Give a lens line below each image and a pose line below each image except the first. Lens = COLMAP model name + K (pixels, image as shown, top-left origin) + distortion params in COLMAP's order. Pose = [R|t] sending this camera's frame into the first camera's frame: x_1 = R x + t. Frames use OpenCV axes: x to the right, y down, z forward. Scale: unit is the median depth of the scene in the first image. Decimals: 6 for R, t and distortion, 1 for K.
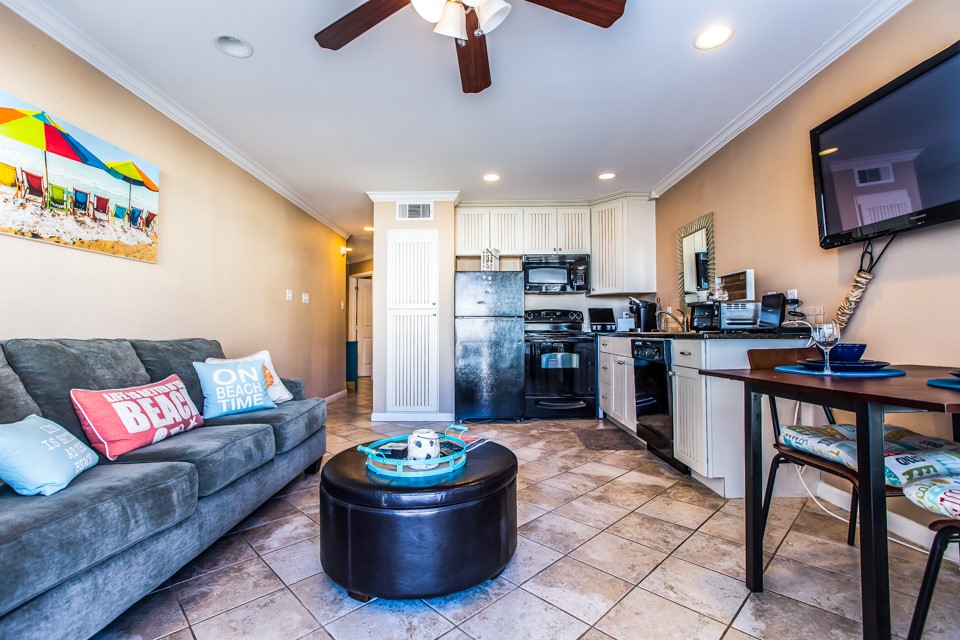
lens RADIAL K [[425.8, 0, 480.0], [0, 425.8, 320.0], [0, 0, 1]] dist [0.000611, 0.000084]
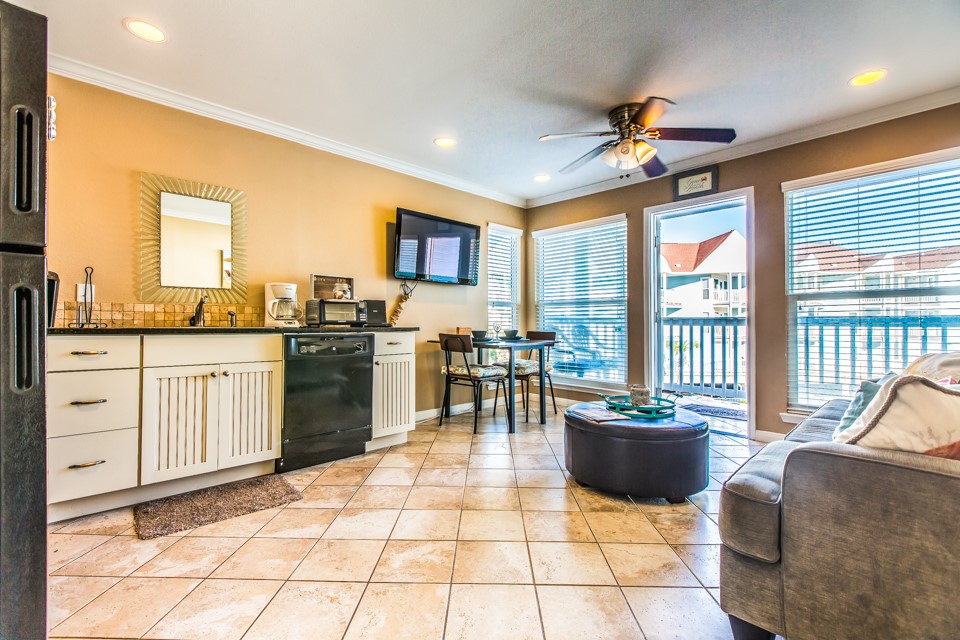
lens RADIAL K [[425.8, 0, 480.0], [0, 425.8, 320.0], [0, 0, 1]] dist [0.000611, 0.000084]
pose [[-0.692927, 0.005200, 0.720989, -0.581093], [-0.018203, 0.999529, -0.024703, 0.034649], [-0.720778, -0.030242, -0.692506, 1.674159]]
